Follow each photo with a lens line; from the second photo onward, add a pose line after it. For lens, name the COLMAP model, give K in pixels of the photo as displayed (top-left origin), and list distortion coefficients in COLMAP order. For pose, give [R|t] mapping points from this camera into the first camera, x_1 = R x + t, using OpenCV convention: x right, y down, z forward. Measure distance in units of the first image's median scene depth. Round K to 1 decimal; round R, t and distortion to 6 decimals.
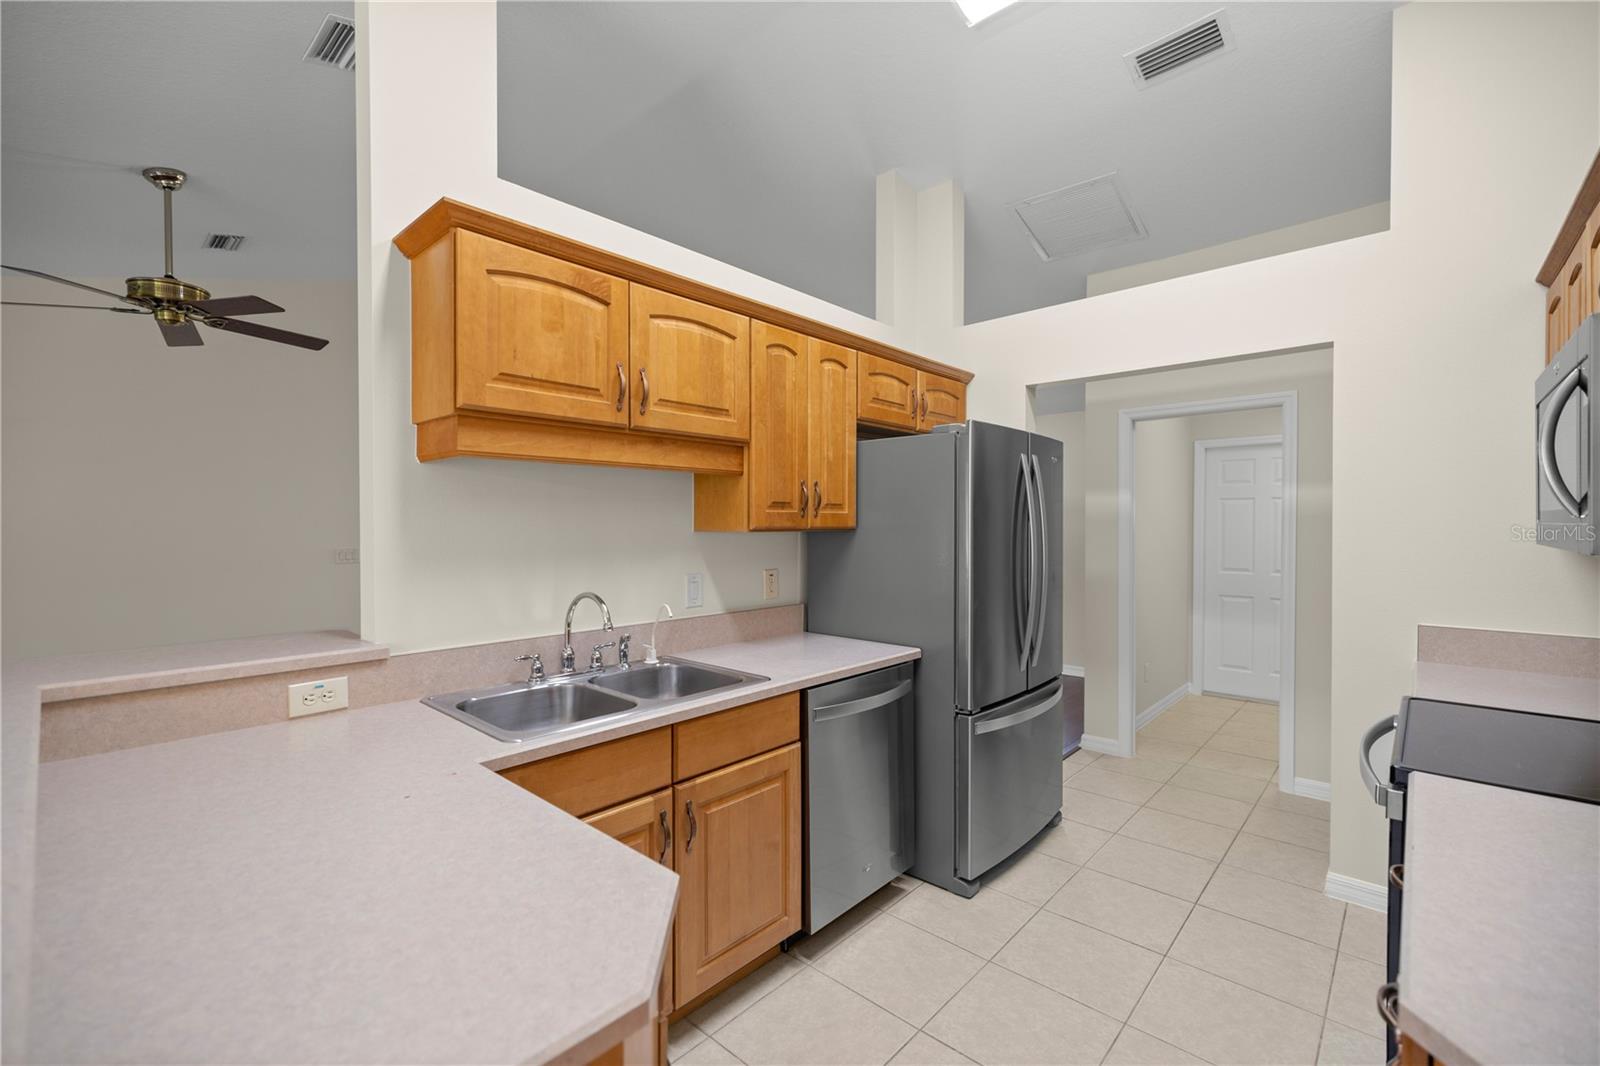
lens RADIAL K [[673.1, 0, 785.4], [0, 673.1, 538.4], [0, 0, 1]] dist [0.001732, 0.000019]
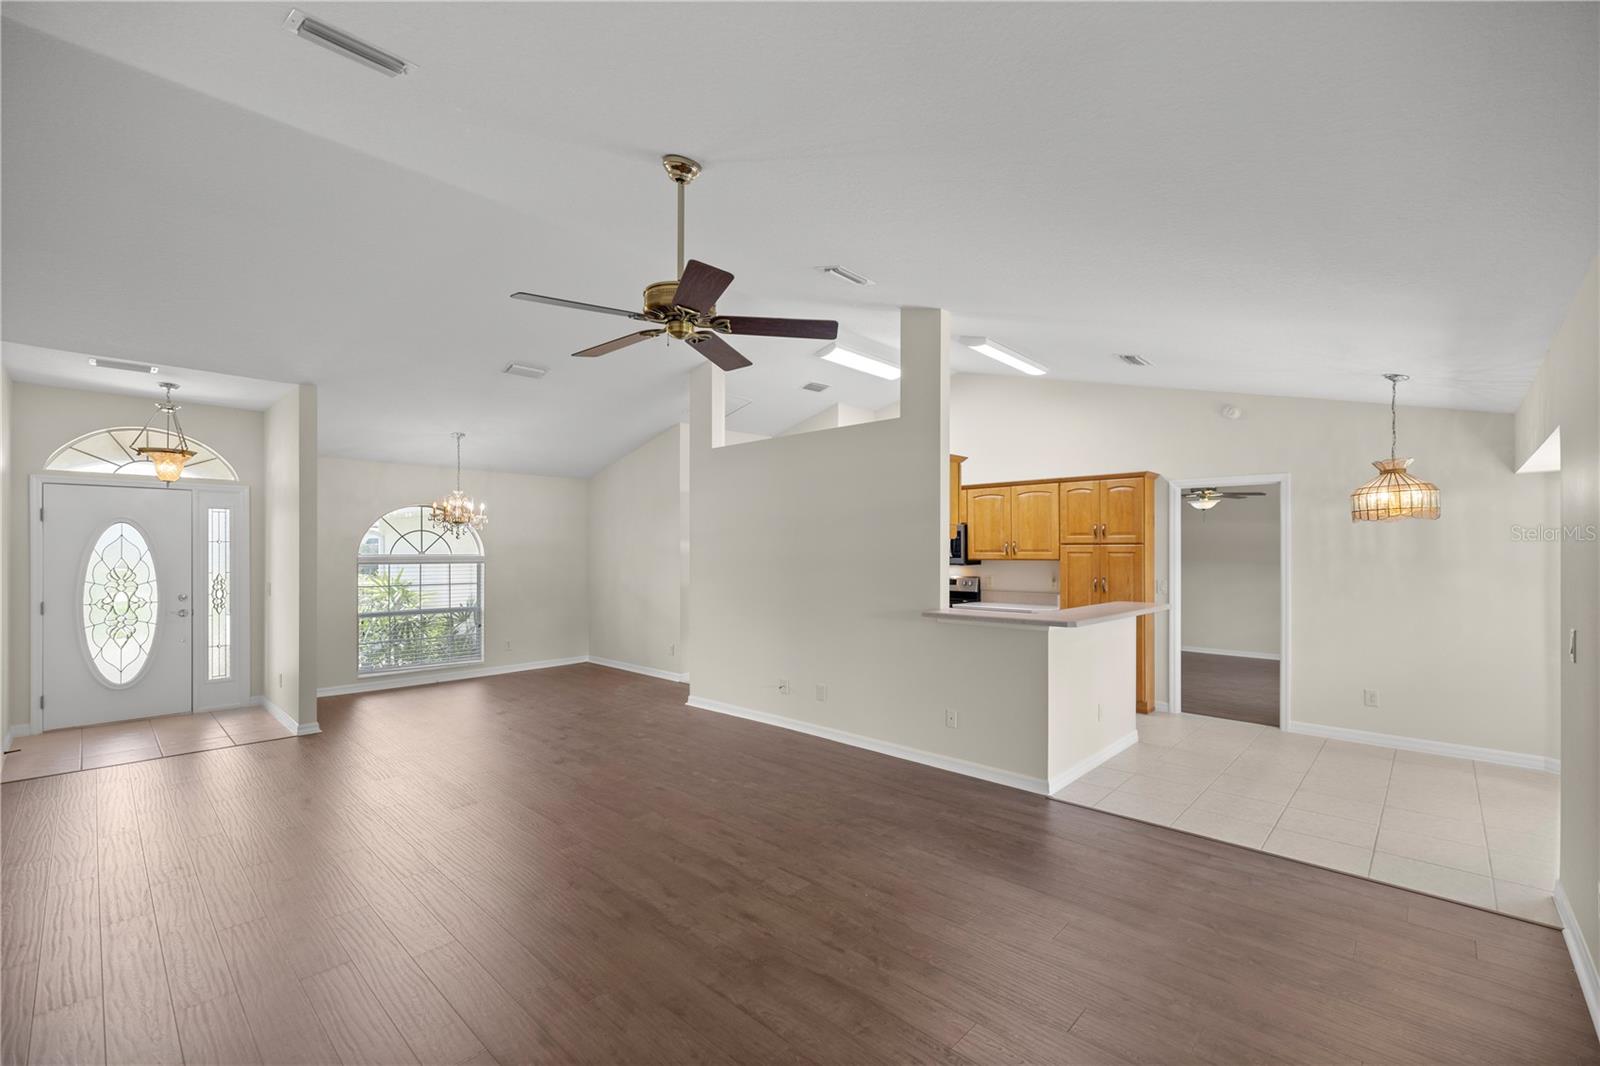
lens RADIAL K [[673.1, 0, 794.6], [0, 673.1, 550.6], [0, 0, 1]] dist [0.001732, 0.000019]
pose [[0.006611, 0.000489, 0.999978, -2.075187], [0.020576, 0.999788, -0.000625, -0.048531], [-0.999766, 0.020580, 0.006600, 1.023694]]
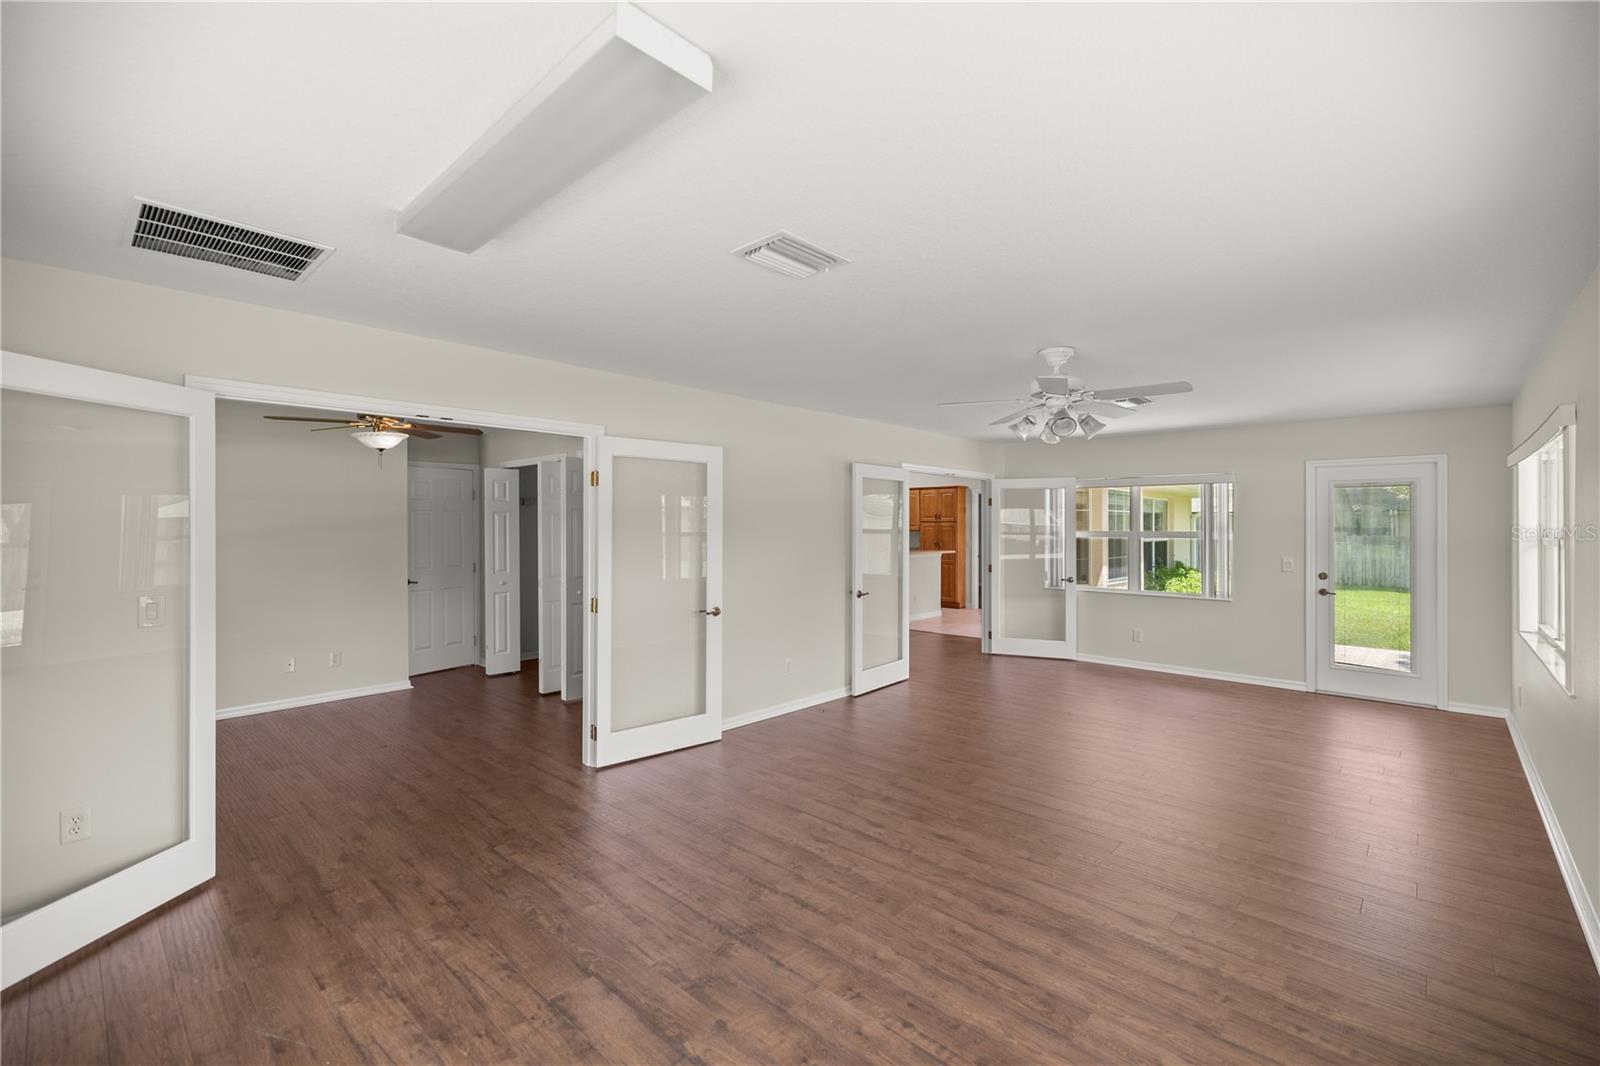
lens RADIAL K [[673.1, 0, 795.1], [0, 673.1, 527.4], [0, 0, 1]] dist [0.001732, 0.000019]
pose [[-0.002983, -0.004059, 0.999987, -4.200861], [0.018389, 0.999822, 0.004113, -0.051785], [-0.999826, 0.018401, -0.002908, 0.957067]]
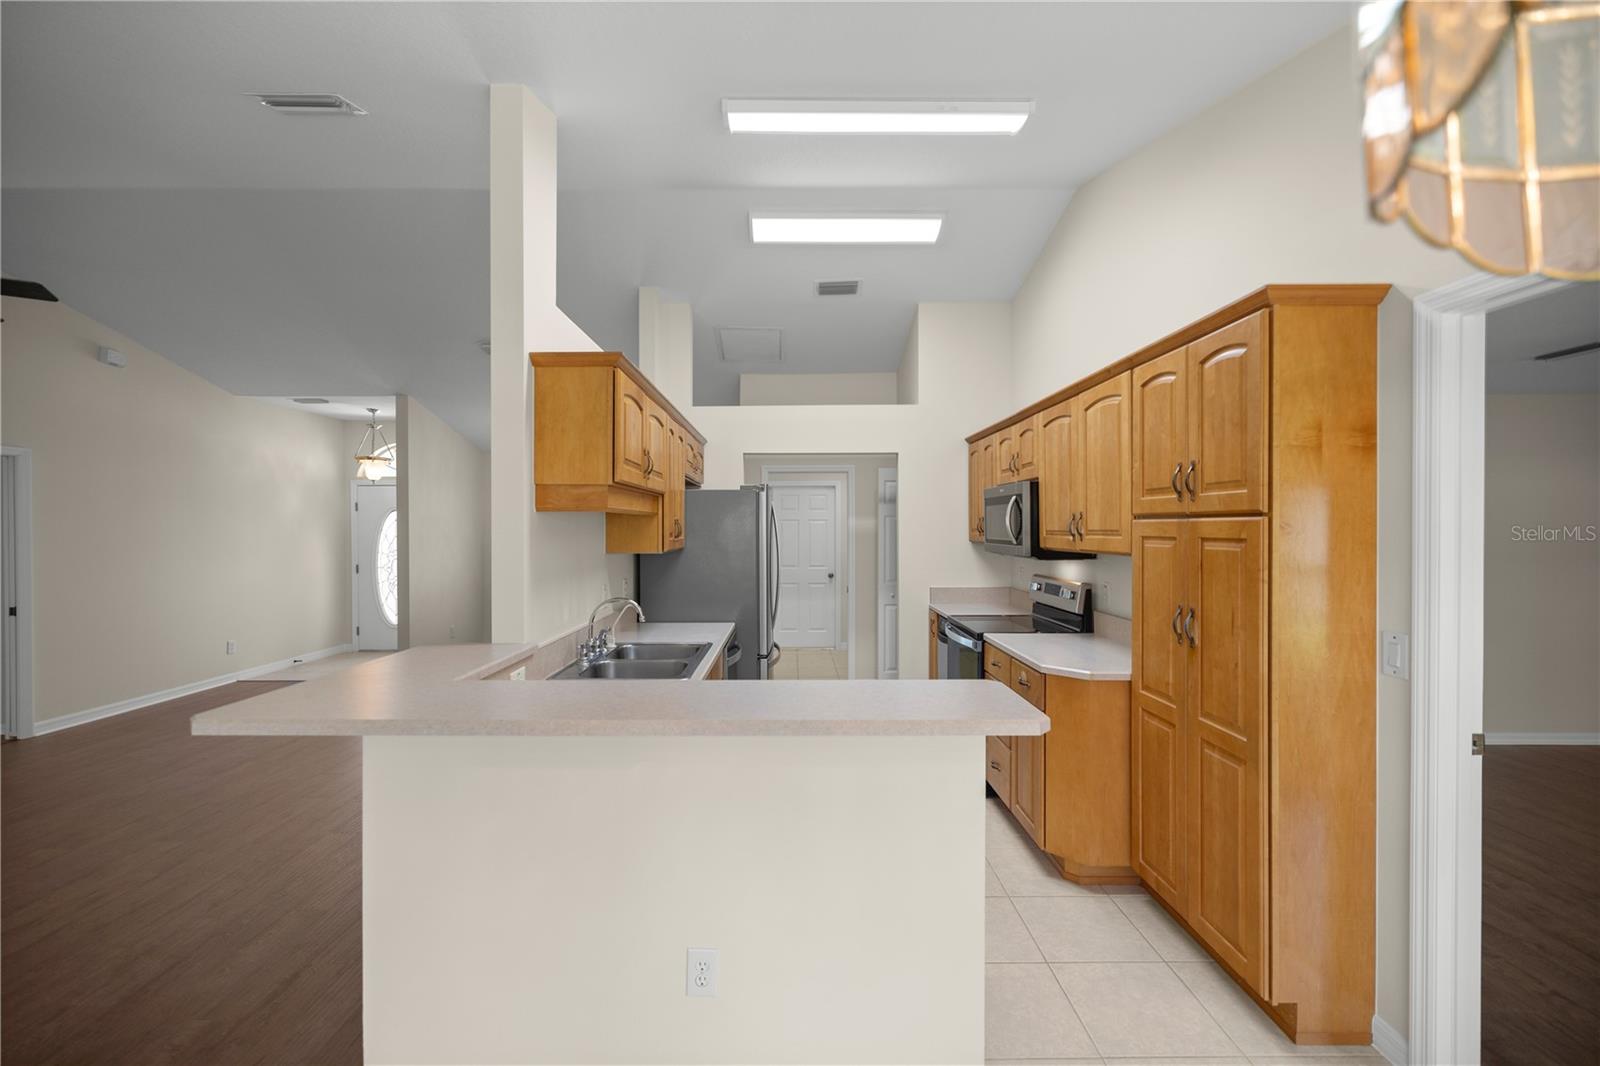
lens RADIAL K [[673.1, 0, 804.8], [0, 673.1, 534.0], [0, 0, 1]] dist [0.001732, 0.000019]
pose [[0.728407, -0.004758, 0.685128, -0.722154], [0.014047, 0.999869, -0.007990, -0.028910], [-0.685000, 0.015444, 0.728379, -0.273078]]
